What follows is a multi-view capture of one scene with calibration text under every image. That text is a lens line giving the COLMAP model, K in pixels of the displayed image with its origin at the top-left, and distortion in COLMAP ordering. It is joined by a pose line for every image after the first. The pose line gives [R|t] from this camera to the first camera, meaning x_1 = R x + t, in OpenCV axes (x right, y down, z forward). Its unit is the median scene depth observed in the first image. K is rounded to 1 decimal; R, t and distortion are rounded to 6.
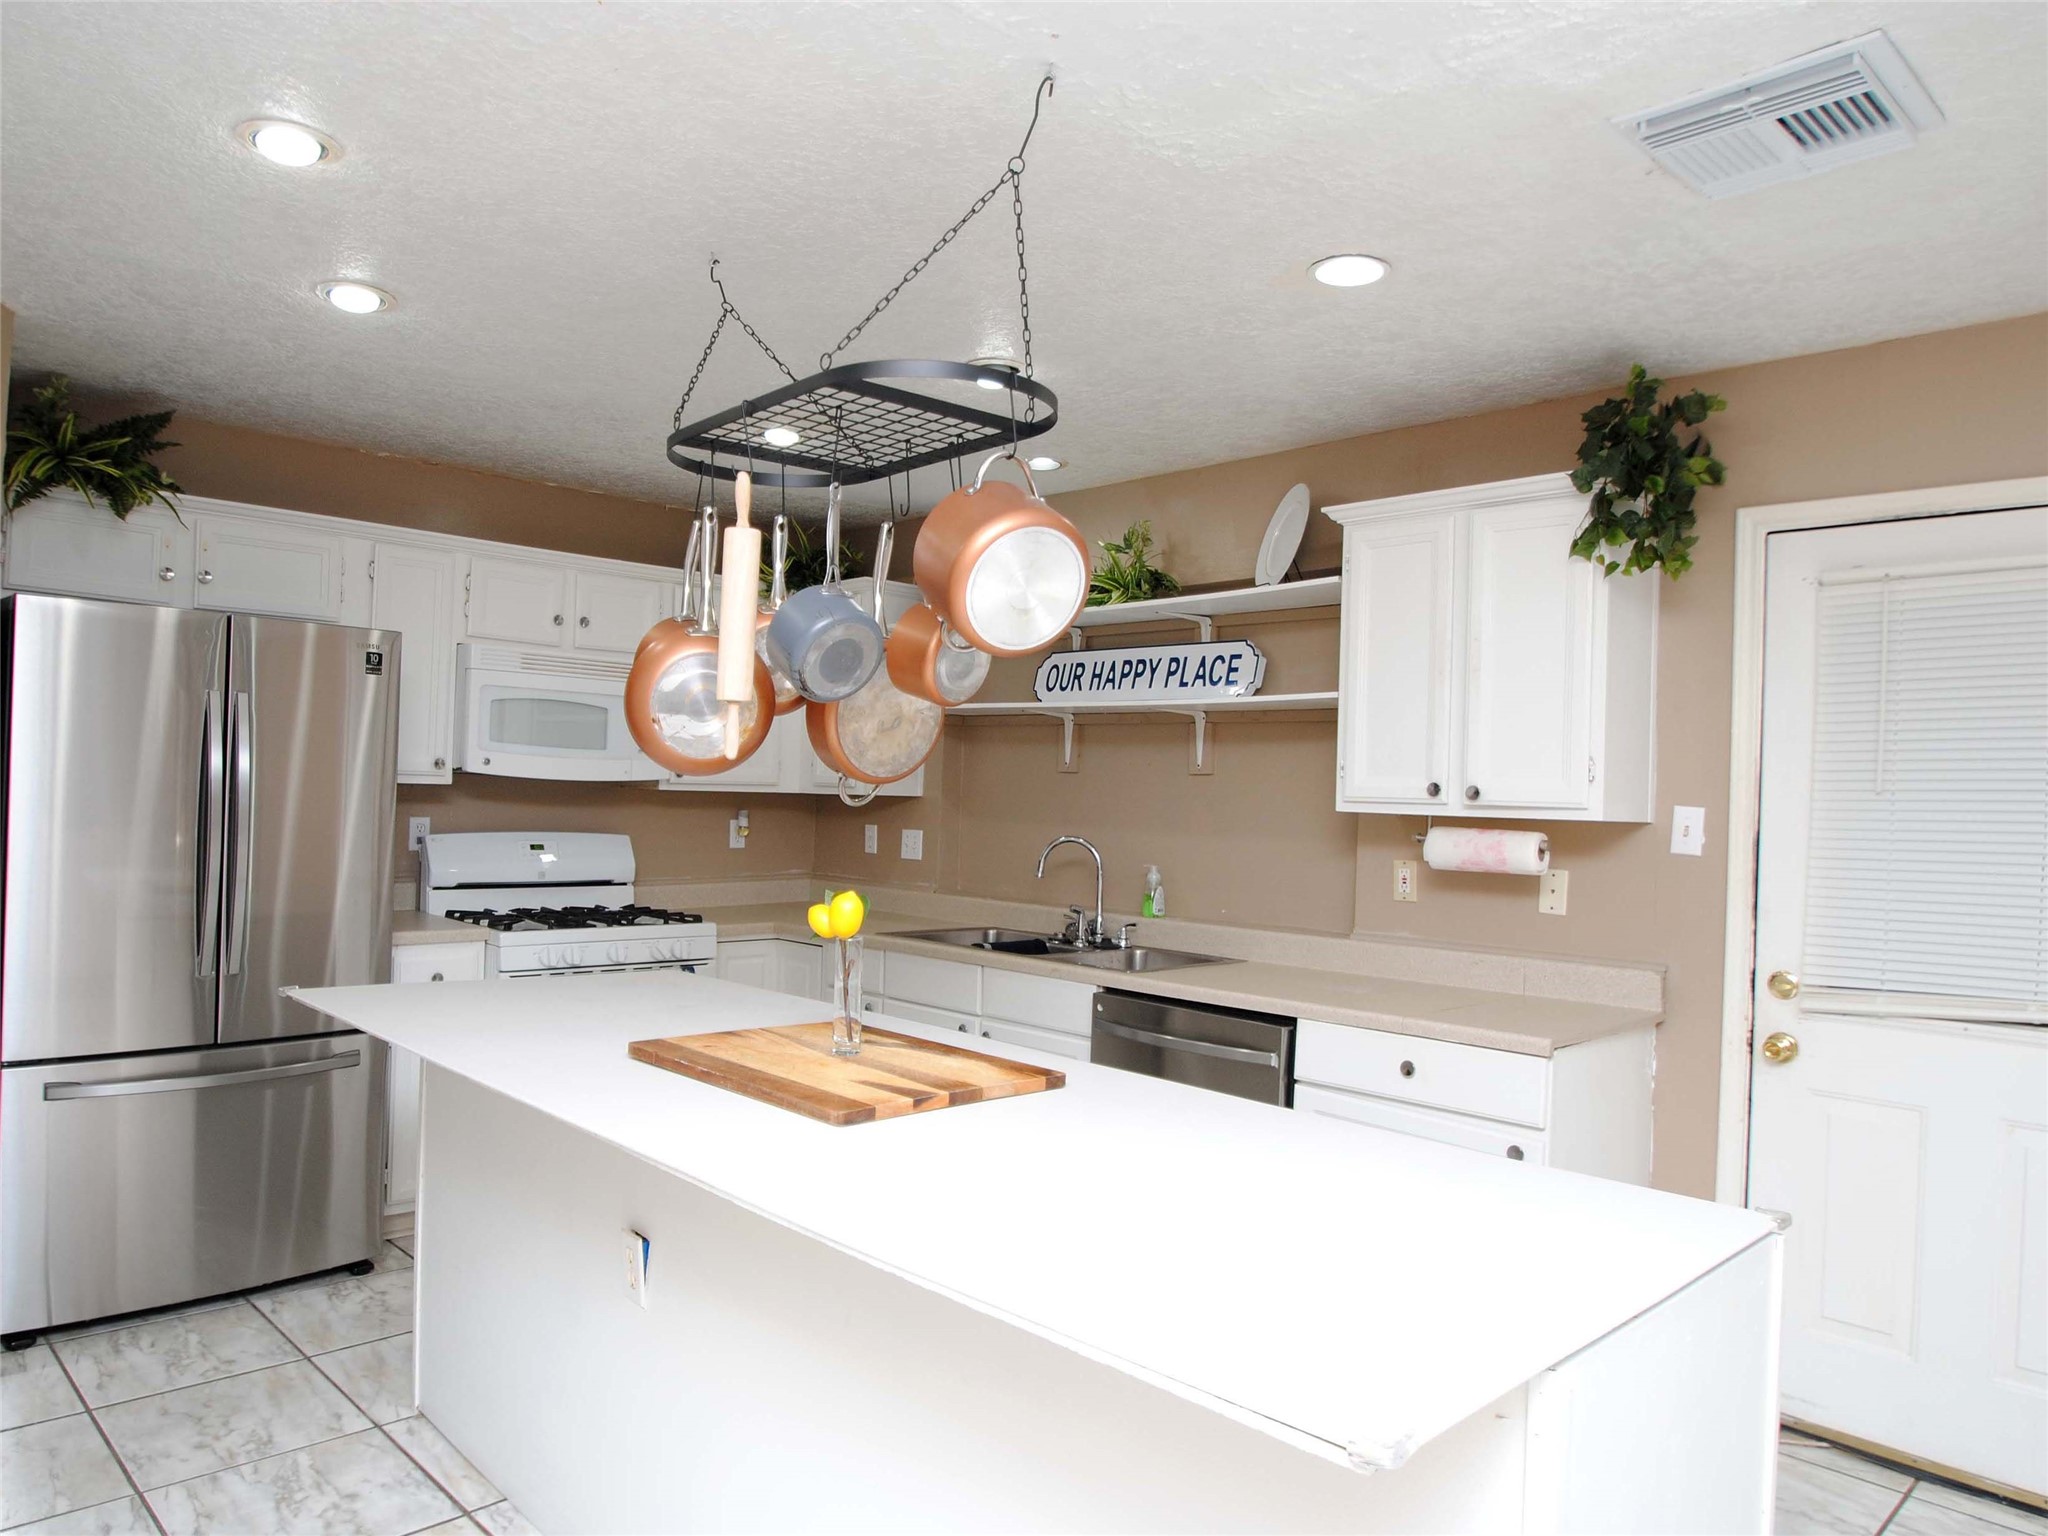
lens RADIAL K [[1364.9, 0, 950.1], [0, 1364.9, 772.4], [0, 0, 1]] dist [-0.010876, -0.012361]
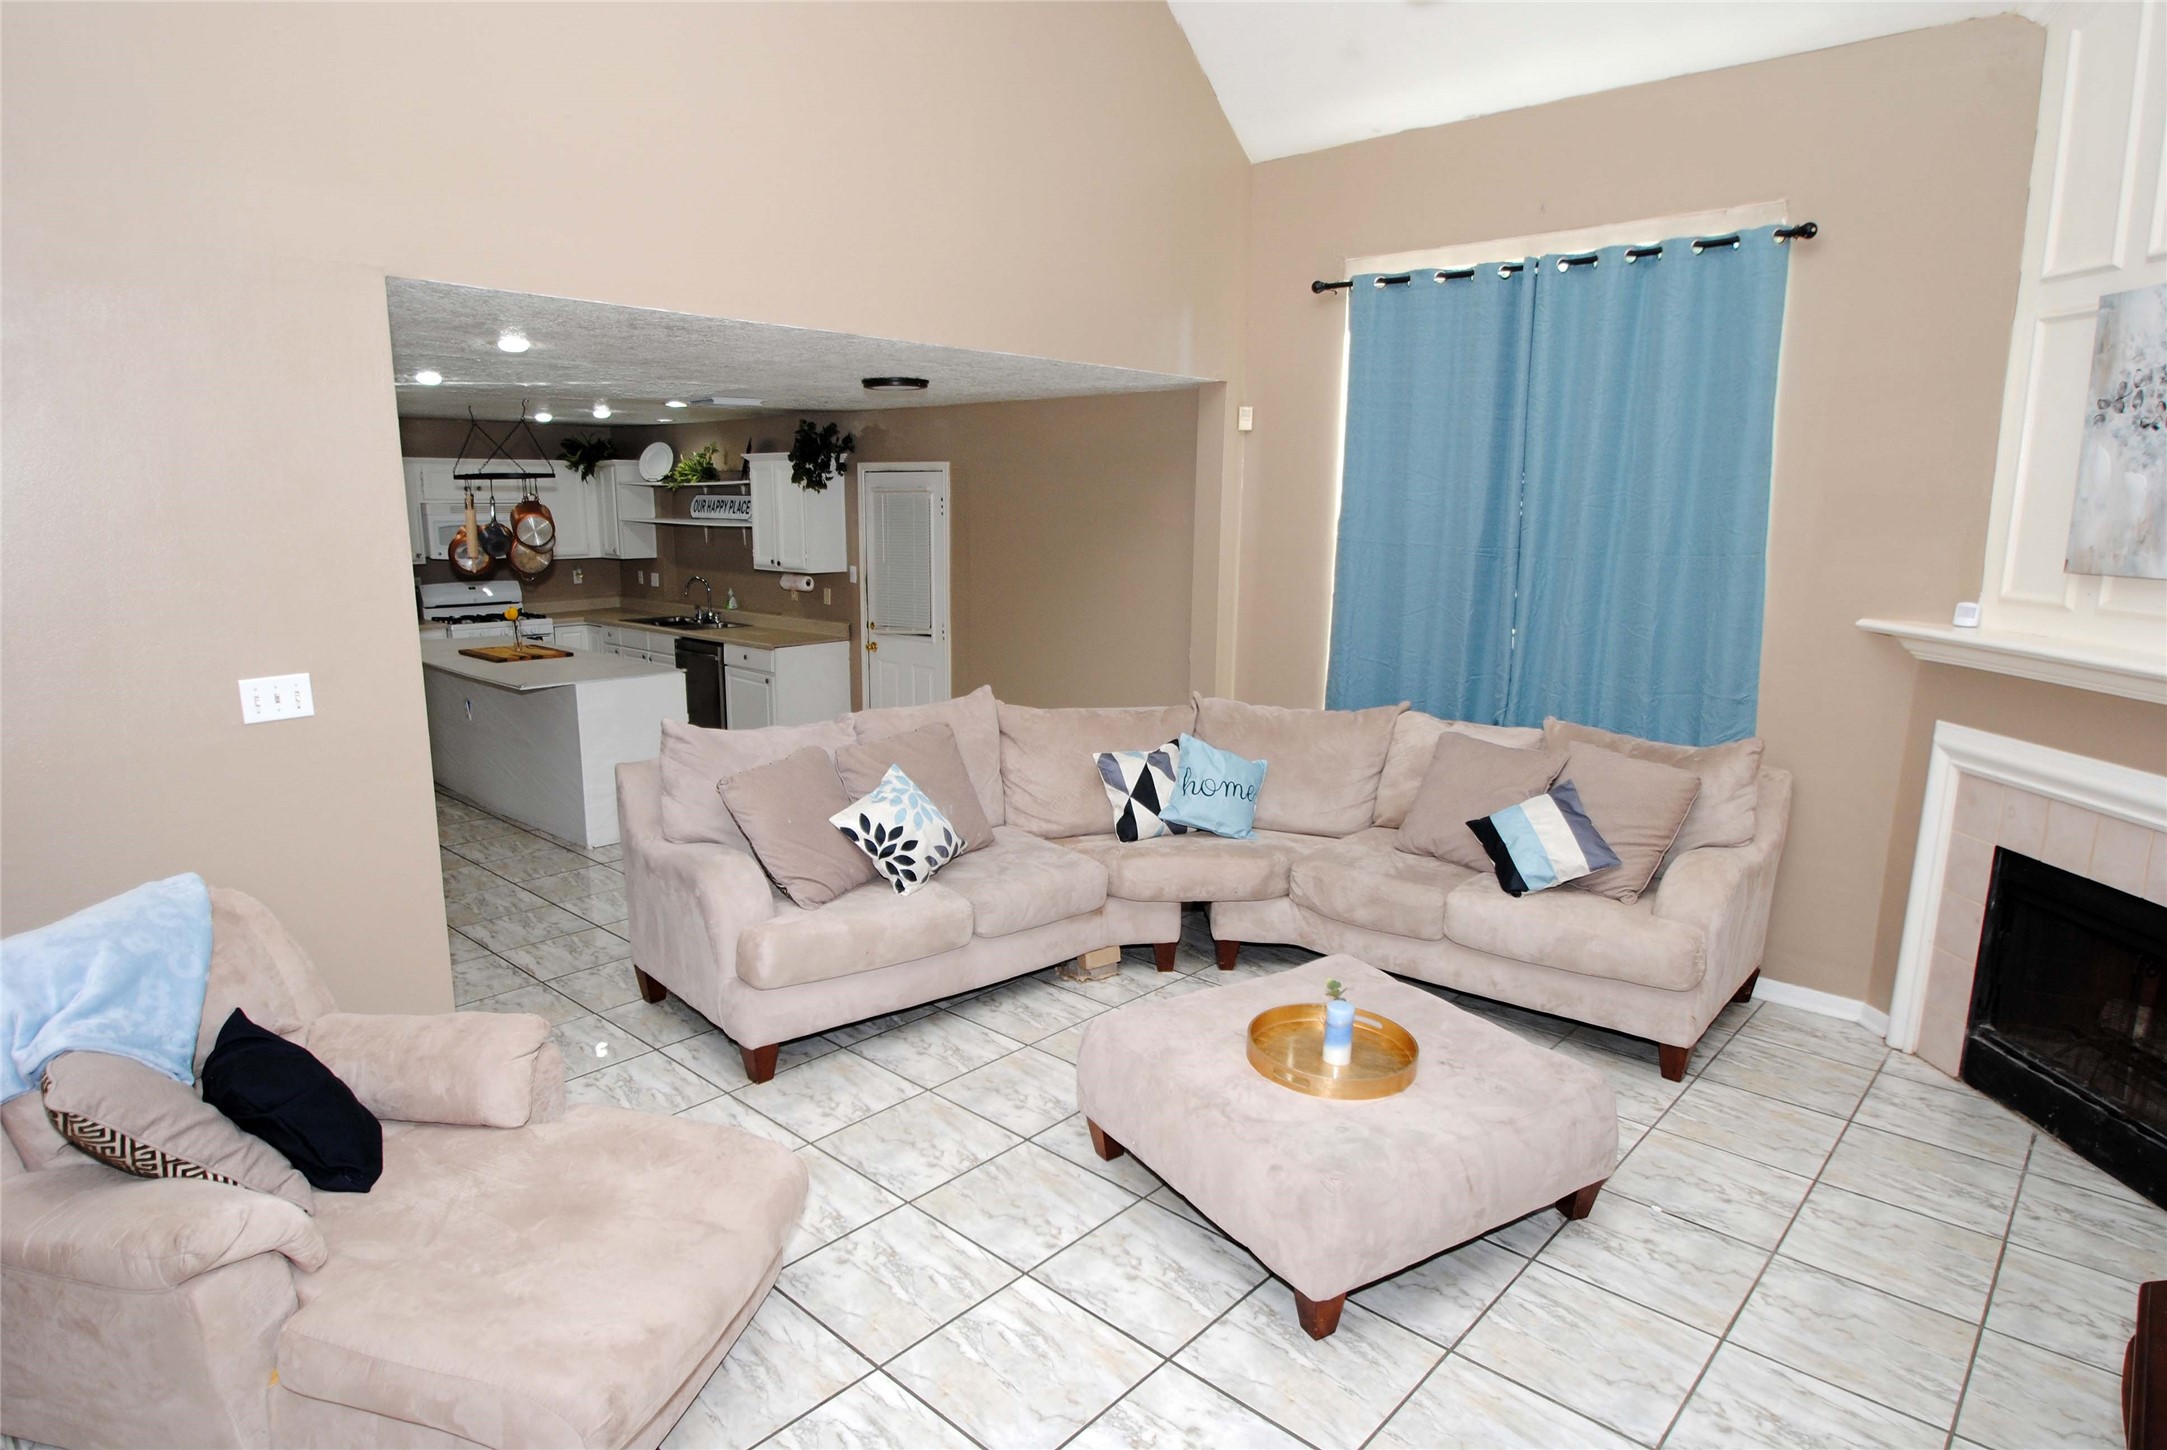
lens RADIAL K [[1215.7, 0, 1081.6], [0, 1215.7, 732.2], [0, 0, 1]] dist [-0.018741, 0.001629]
pose [[0.996776, -0.041026, 0.068948, 0.803332], [0.025974, 0.978104, 0.206491, -0.144070], [-0.075910, -0.204034, 0.976016, -1.569793]]
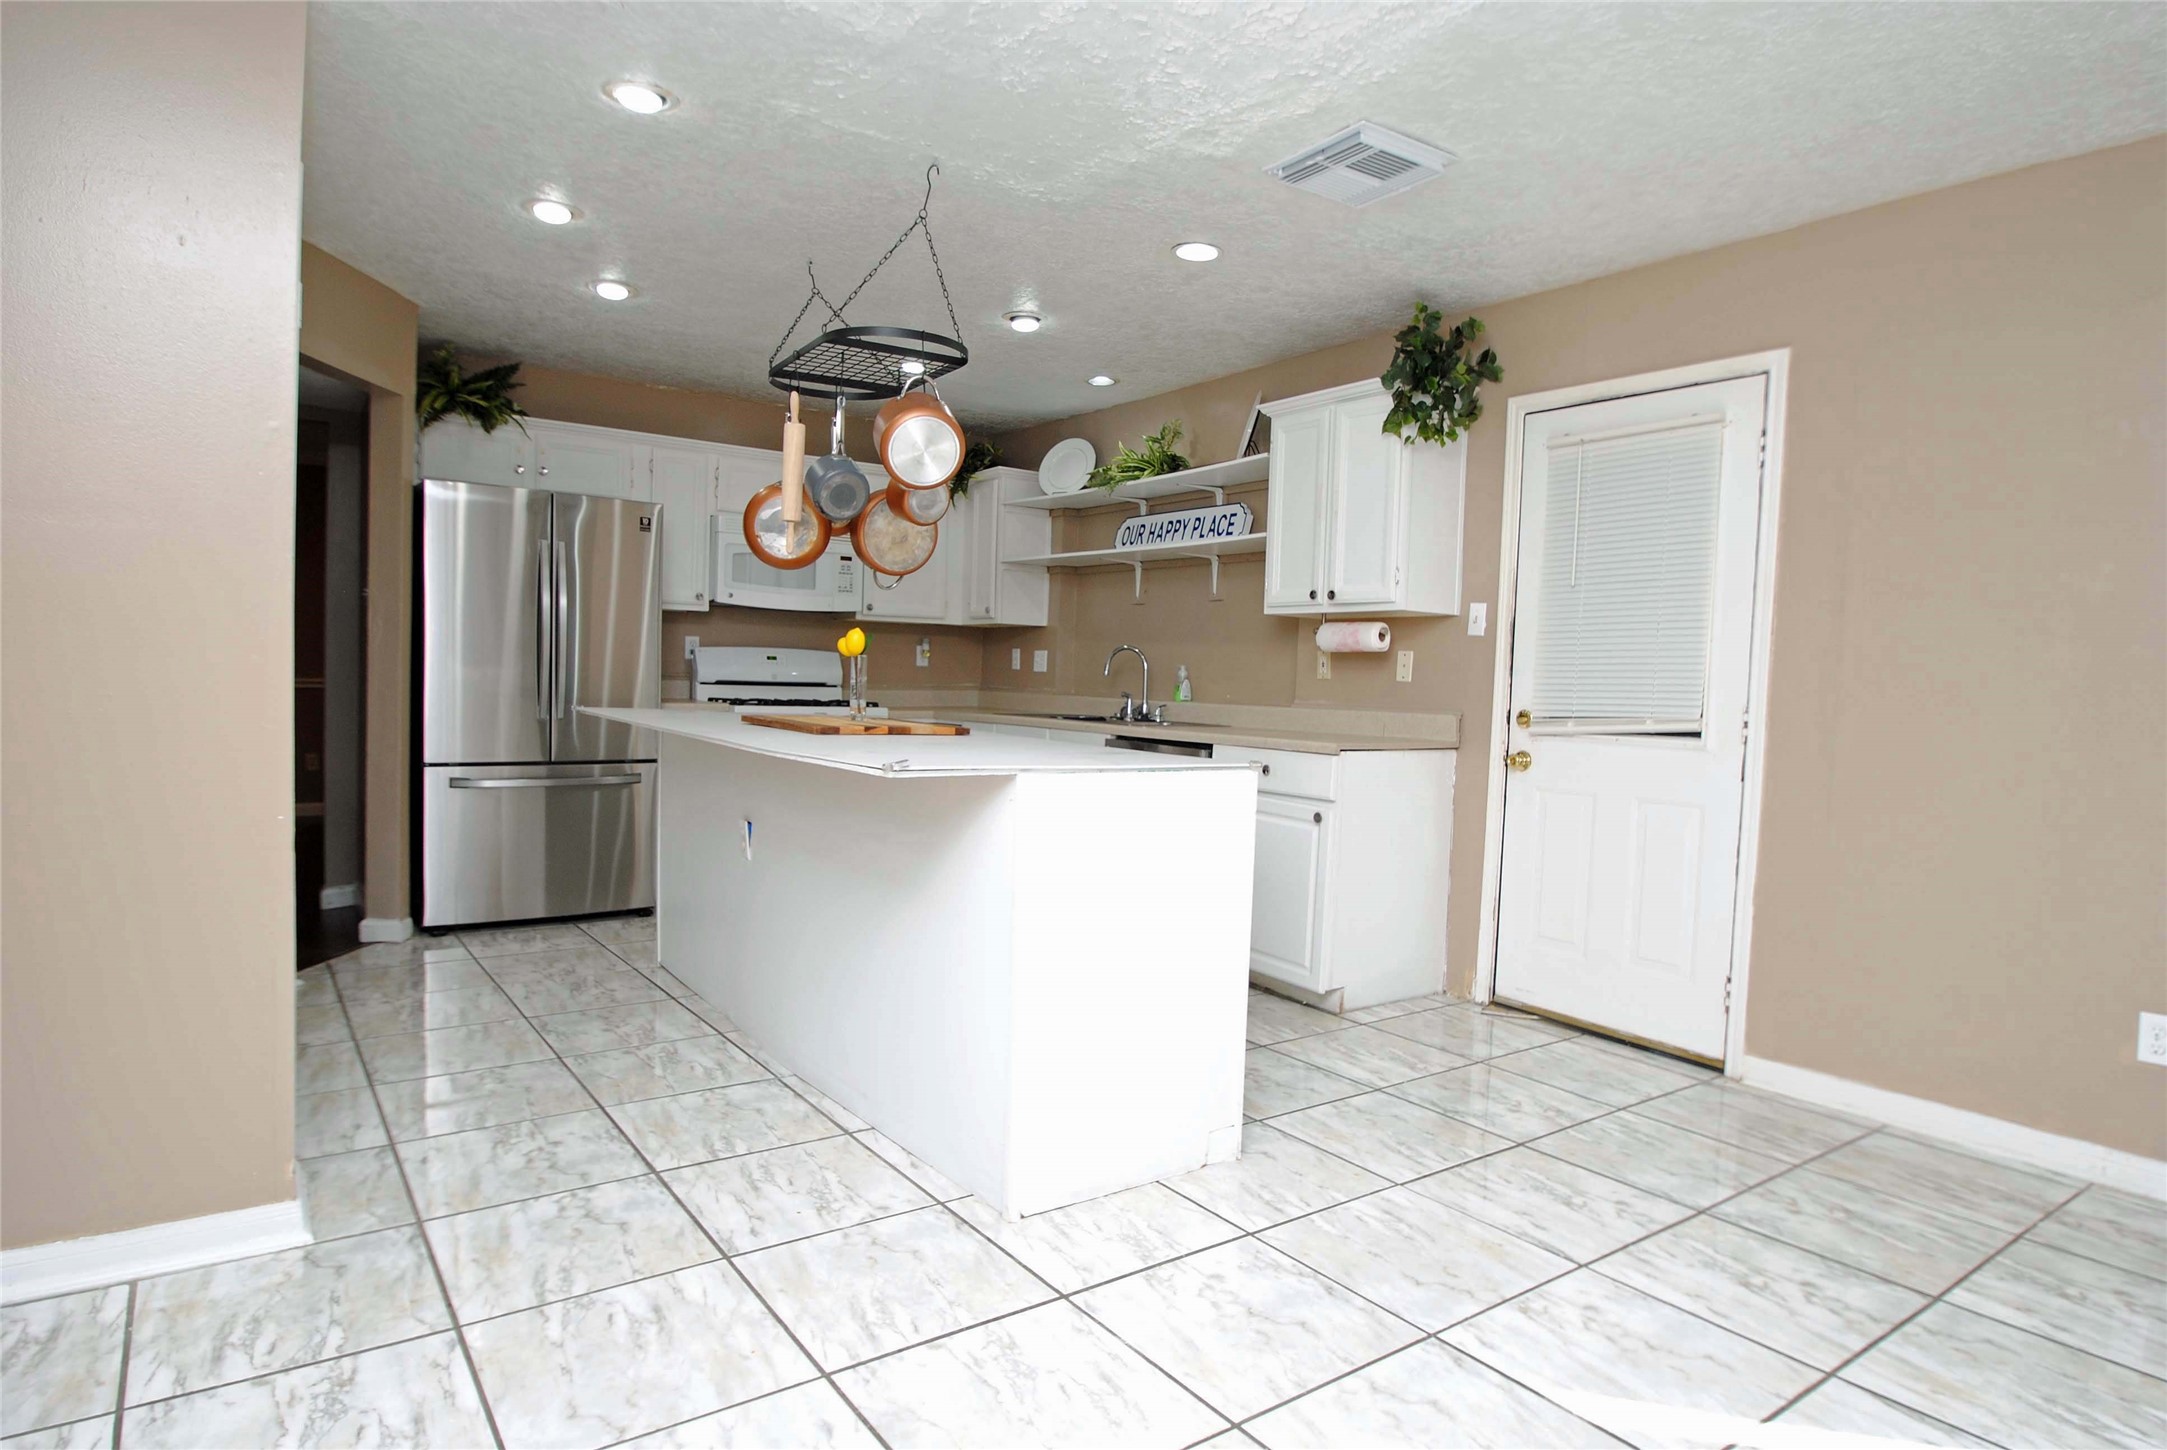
lens RADIAL K [[1215.7, 0, 1094.0], [0, 1215.7, 731.4], [0, 0, 1]] dist [-0.018741, 0.001629]
pose [[0.992616, 0.005899, -0.121152, 0.278671], [0.000931, 0.998417, 0.056242, 0.086479], [0.121292, -0.055940, 0.991039, -0.351333]]
